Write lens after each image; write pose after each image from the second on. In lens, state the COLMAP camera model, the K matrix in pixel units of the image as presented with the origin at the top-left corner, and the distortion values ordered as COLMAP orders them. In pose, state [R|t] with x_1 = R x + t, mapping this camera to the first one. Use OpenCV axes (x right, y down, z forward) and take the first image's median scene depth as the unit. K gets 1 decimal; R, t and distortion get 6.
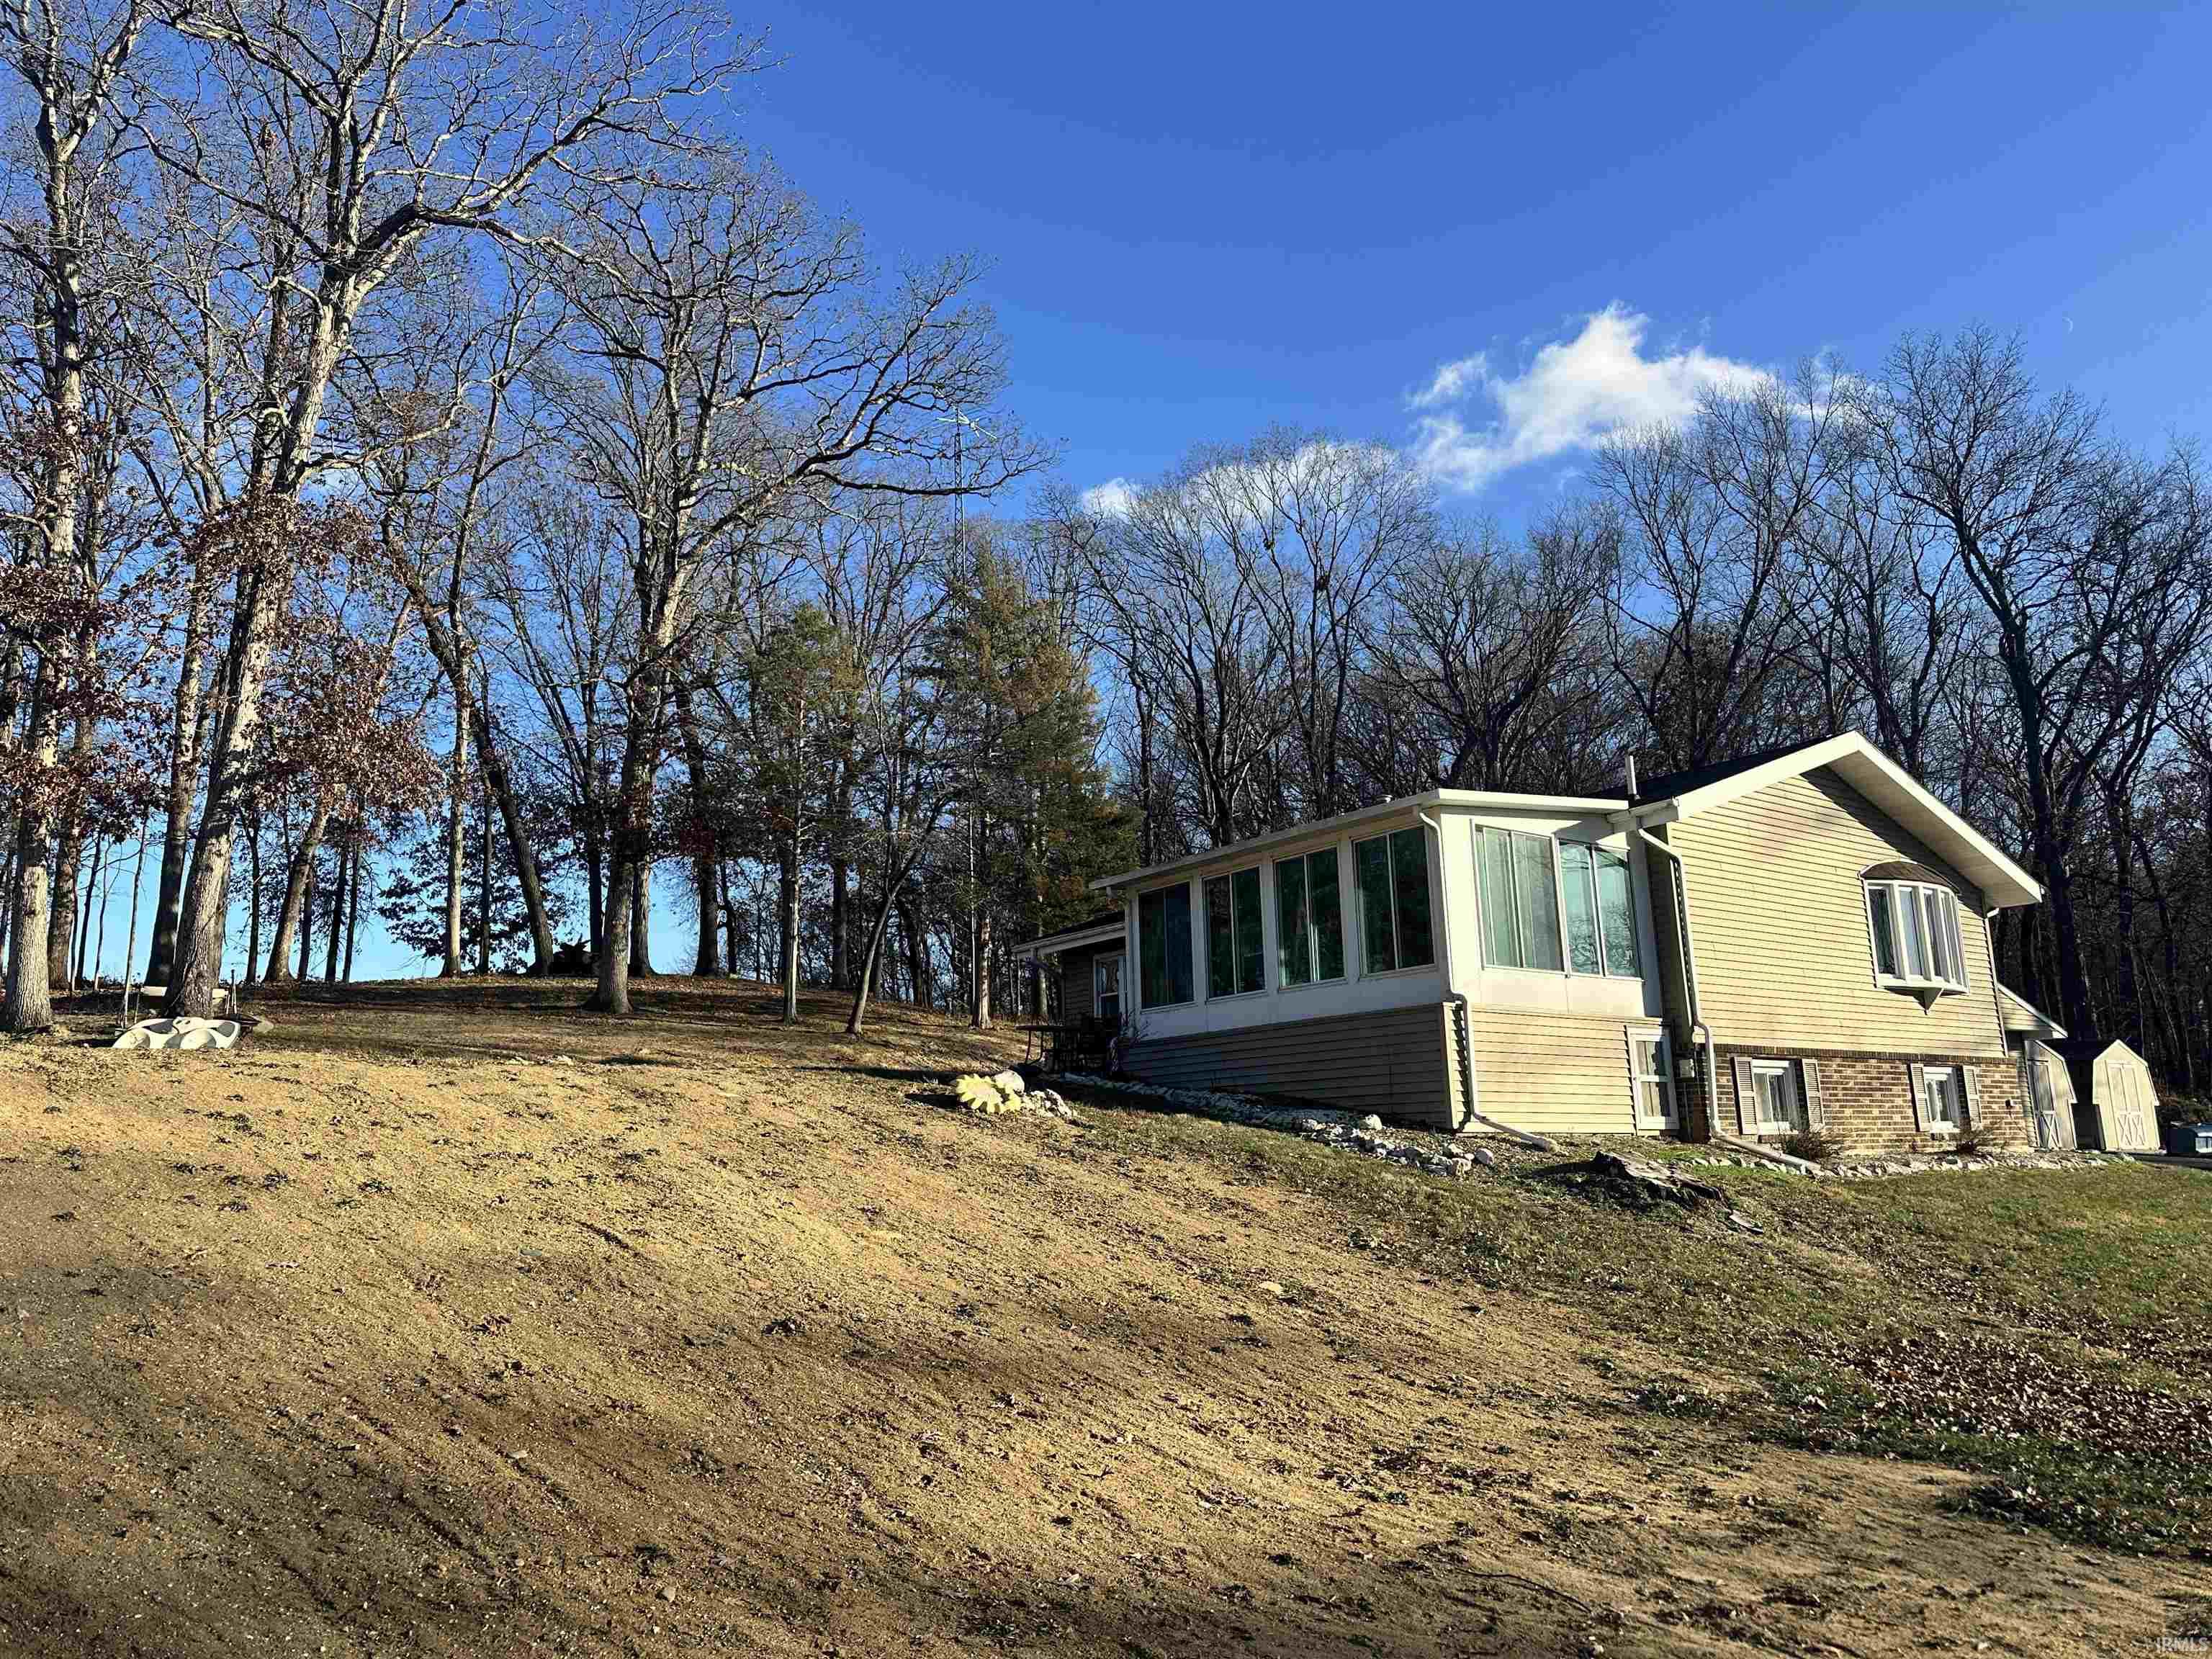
lens RADIAL K [[1477.2, 0, 1096.9], [0, 1477.2, 842.6], [0, 0, 1]] dist [0.007965, -0.005325]
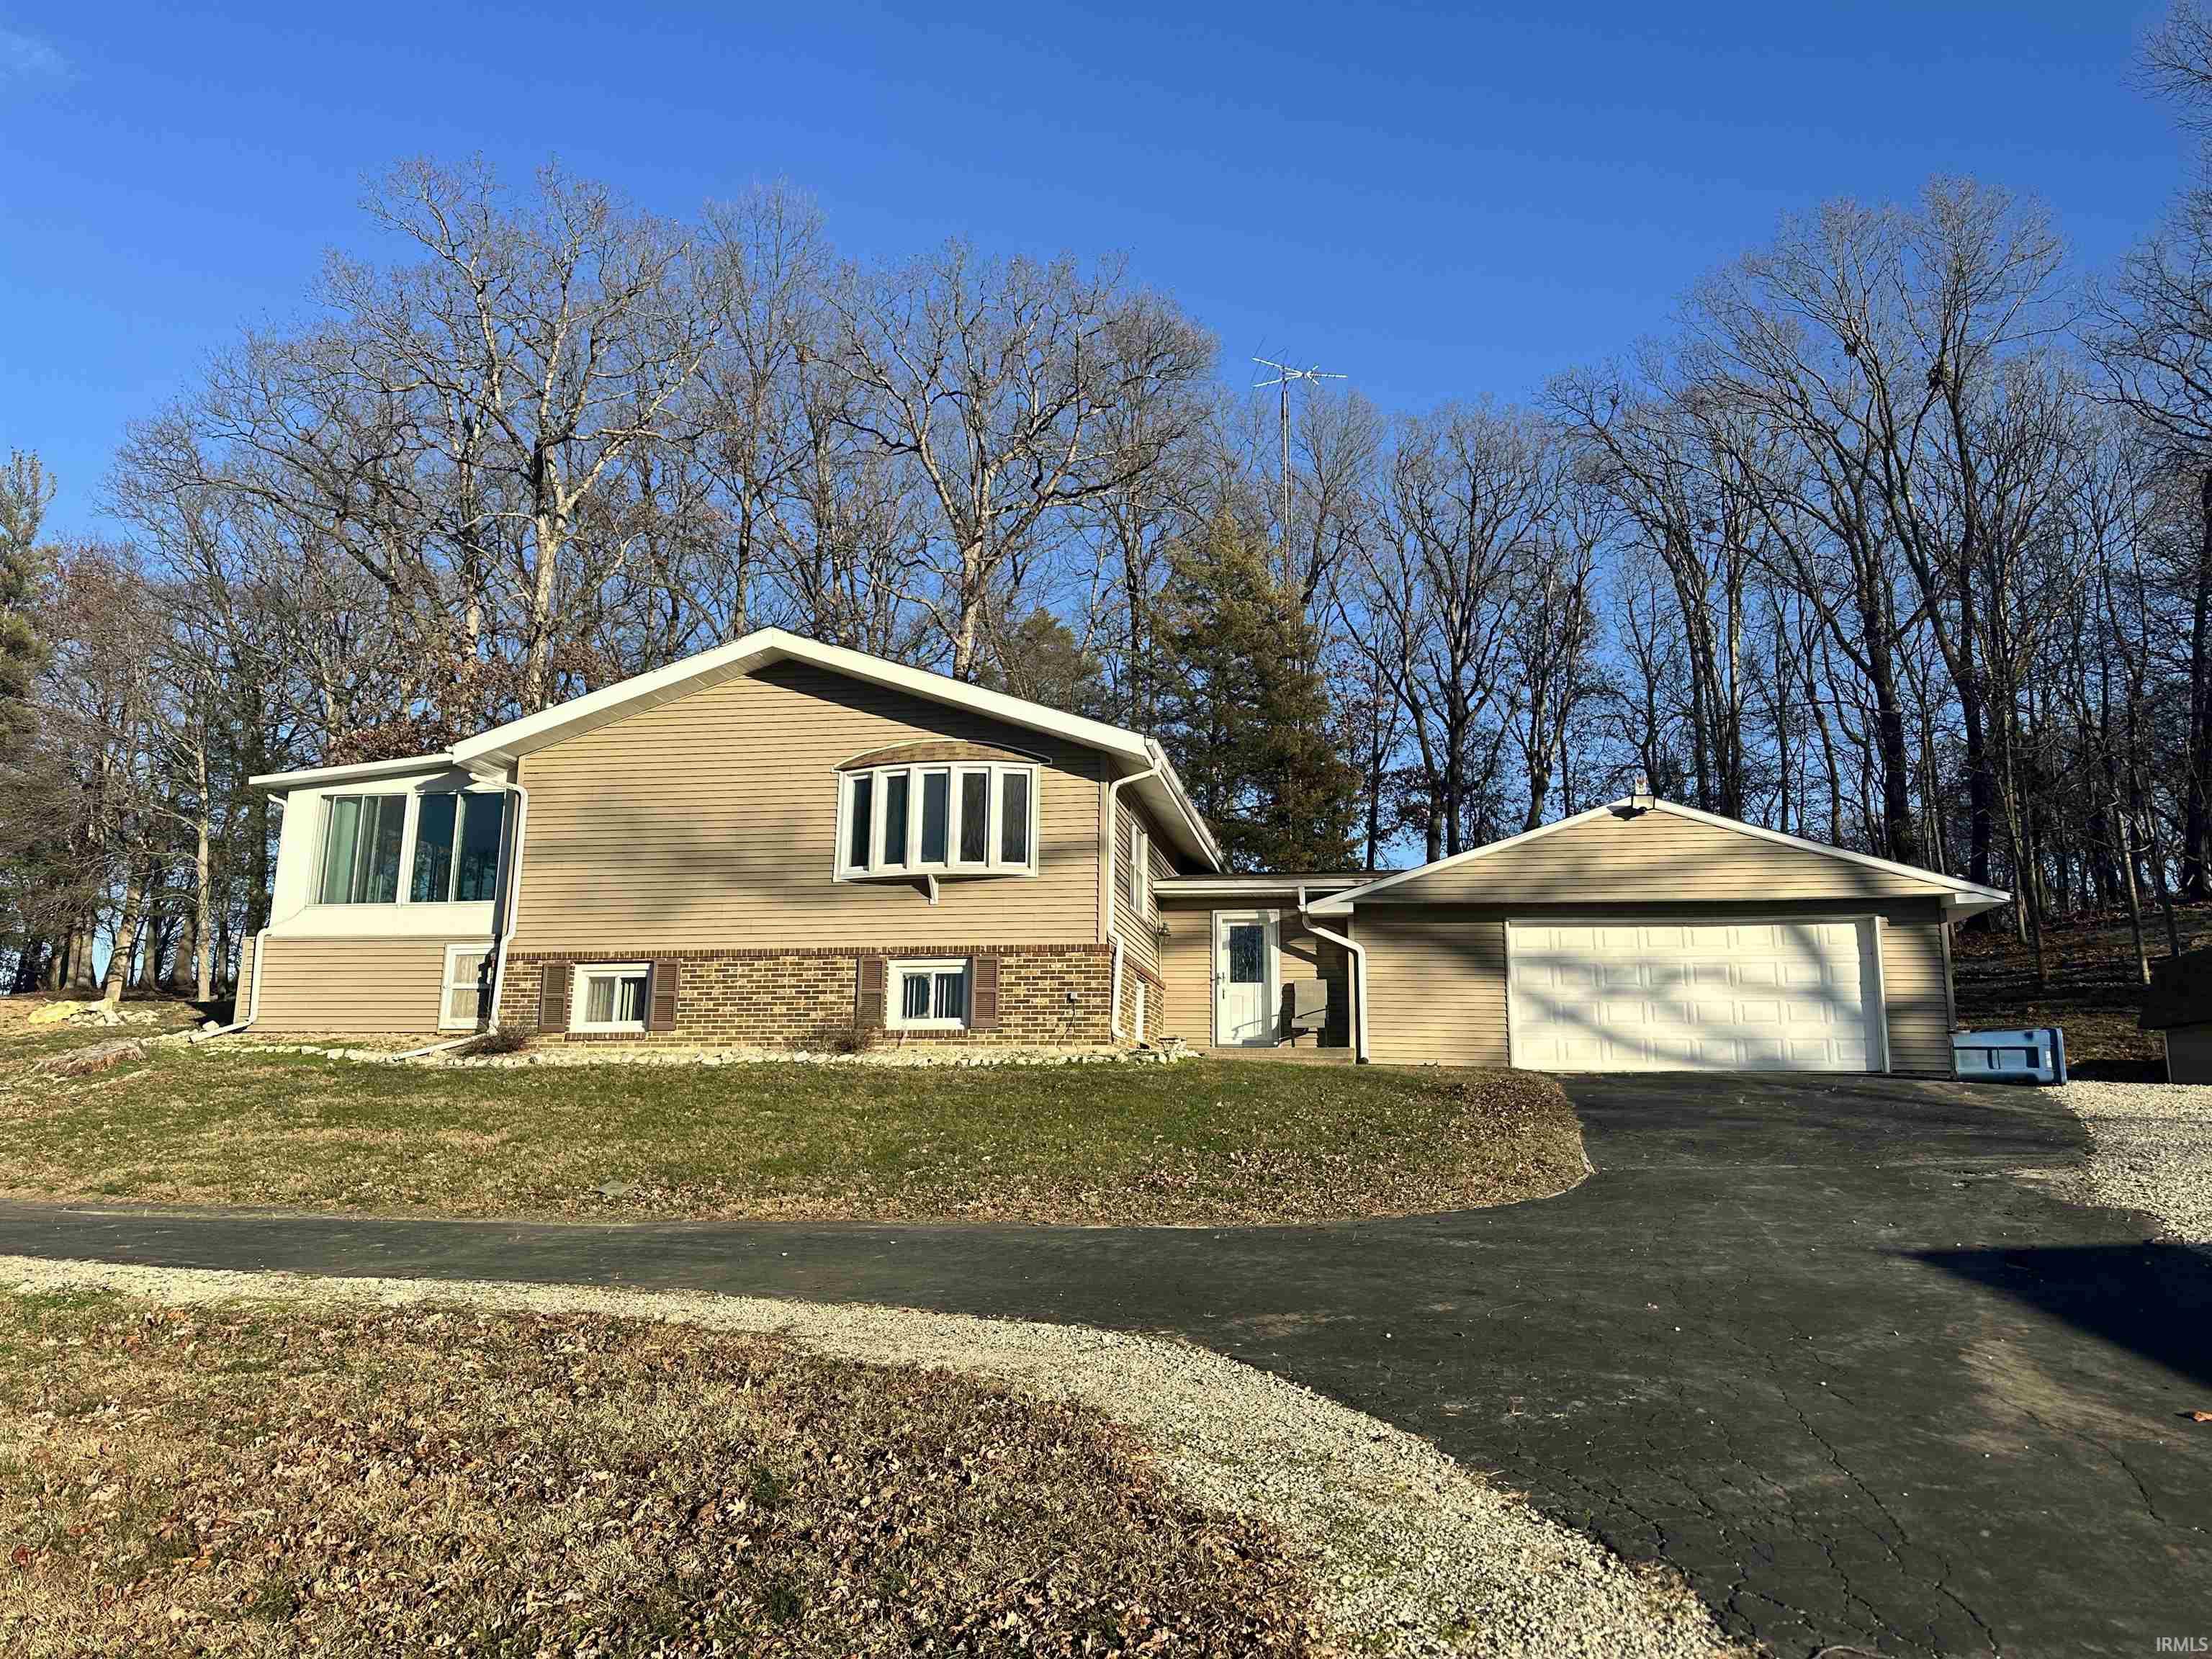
lens RADIAL K [[1623.0, 0, 1116.3], [0, 1623.0, 834.8], [0, 0, 1]] dist [0.072294, -0.093491]
pose [[0.703194, -0.114109, -0.701782, 1.447030], [0.125089, 0.991497, -0.035875, 0.132414], [0.699908, -0.062558, 0.711488, 0.387952]]
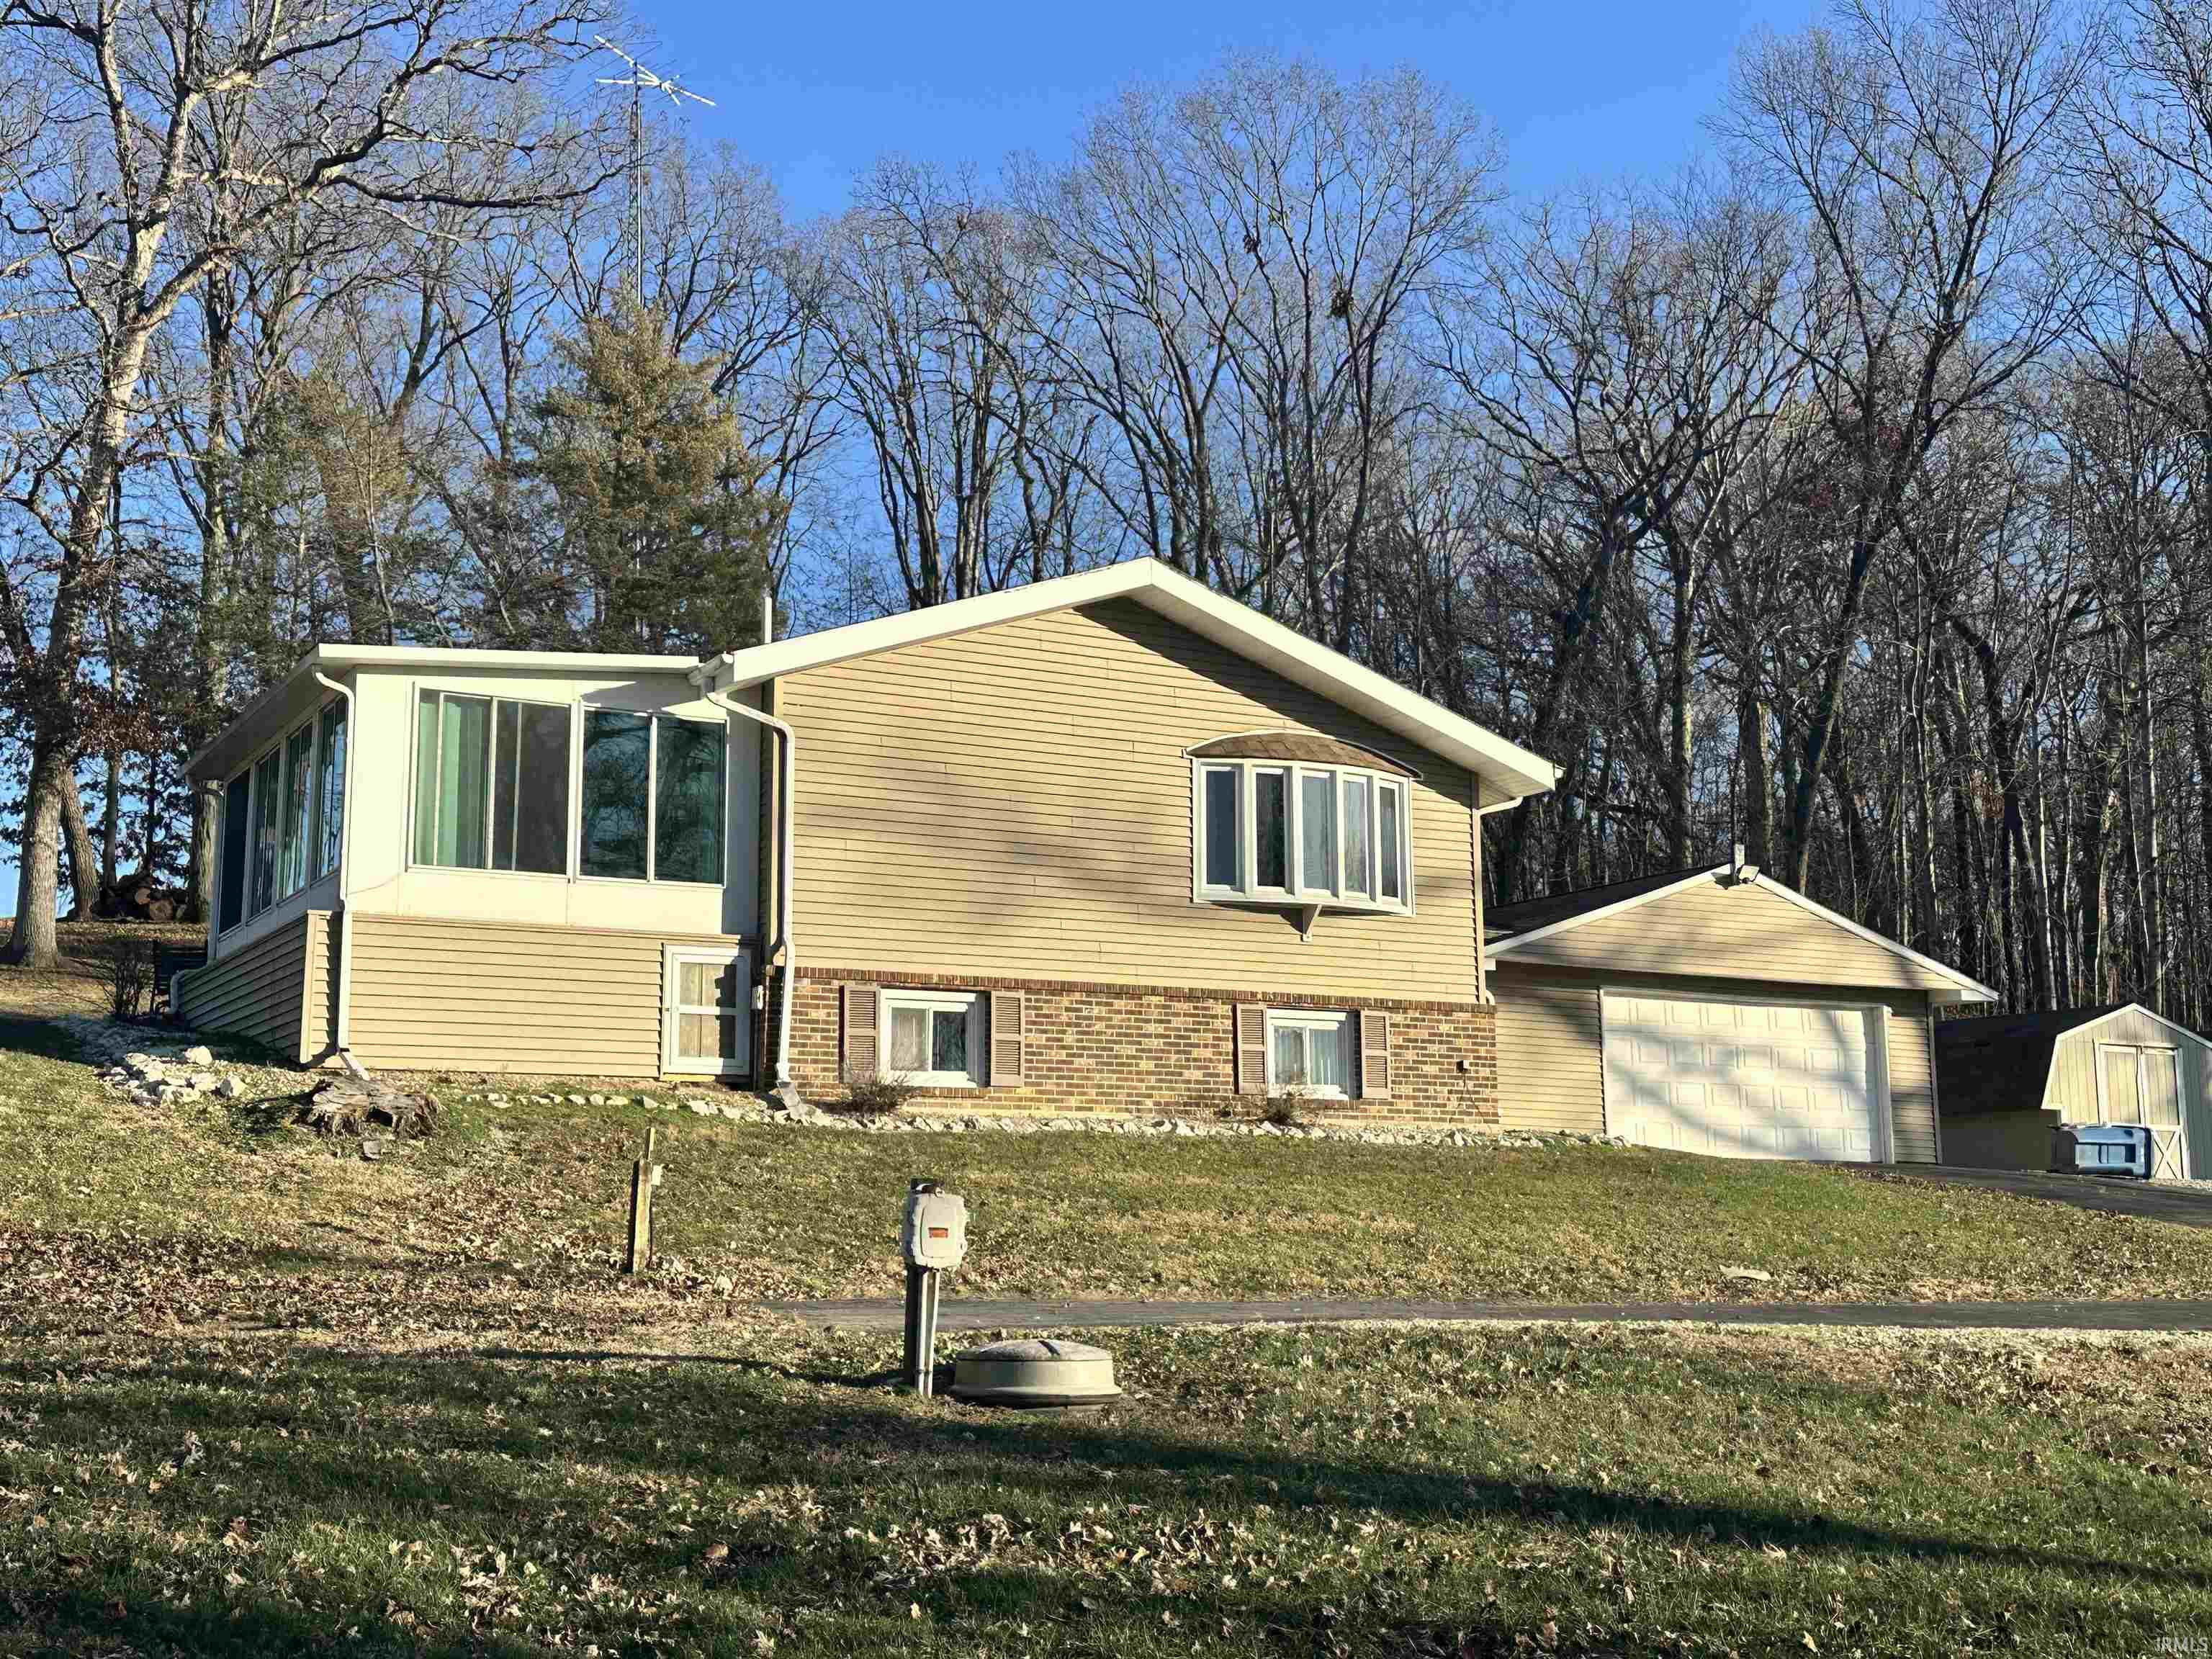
lens RADIAL K [[2461.3, 0, 1104.9], [0, 2461.3, 815.9], [0, 0, 1]] dist [0.080724, 0.000000]
pose [[0.992104, -0.005273, -0.125306, 0.657036], [0.009969, 0.999270, 0.036875, 0.008714], [0.125020, -0.037833, 0.991433, -0.238949]]
